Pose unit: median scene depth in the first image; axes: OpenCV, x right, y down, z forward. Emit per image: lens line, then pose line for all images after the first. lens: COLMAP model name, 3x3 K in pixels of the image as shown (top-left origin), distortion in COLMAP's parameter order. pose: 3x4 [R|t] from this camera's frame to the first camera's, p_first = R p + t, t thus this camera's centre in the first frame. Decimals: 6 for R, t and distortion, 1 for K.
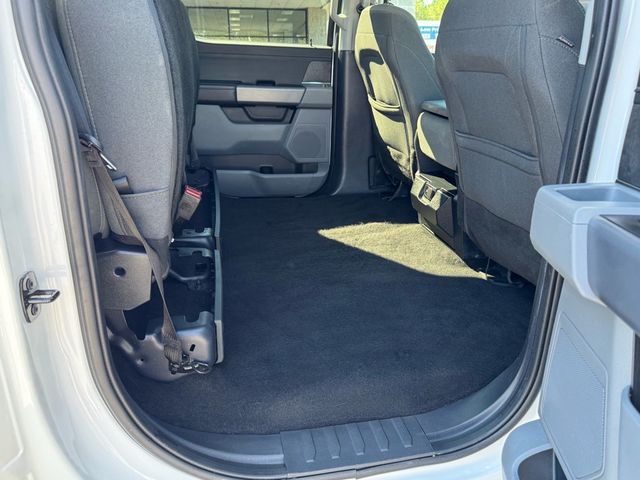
lens RADIAL K [[489.6, 0, 320.4], [0, 489.6, 239.8], [0, 0, 1]] dist [0.032538, -0.052534]
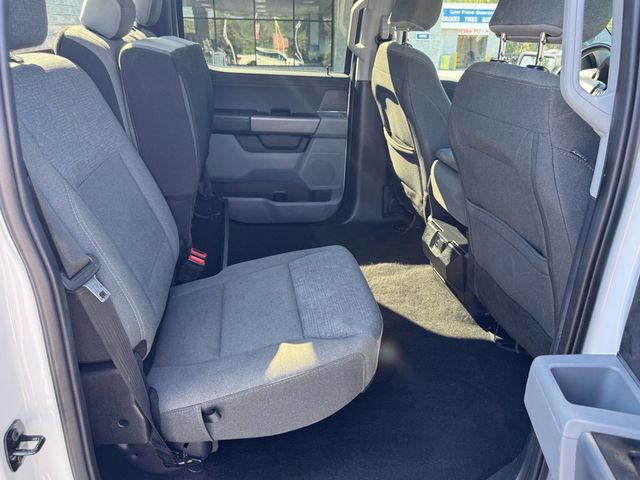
lens RADIAL K [[489.6, 0, 318.6], [0, 489.6, 241.0], [0, 0, 1]] dist [0.032538, -0.052534]
pose [[0.998576, 0.031196, -0.043264, 0.020382], [-0.029778, 0.999010, 0.033051, -0.121017], [0.044253, -0.031715, 0.998517, 0.012182]]
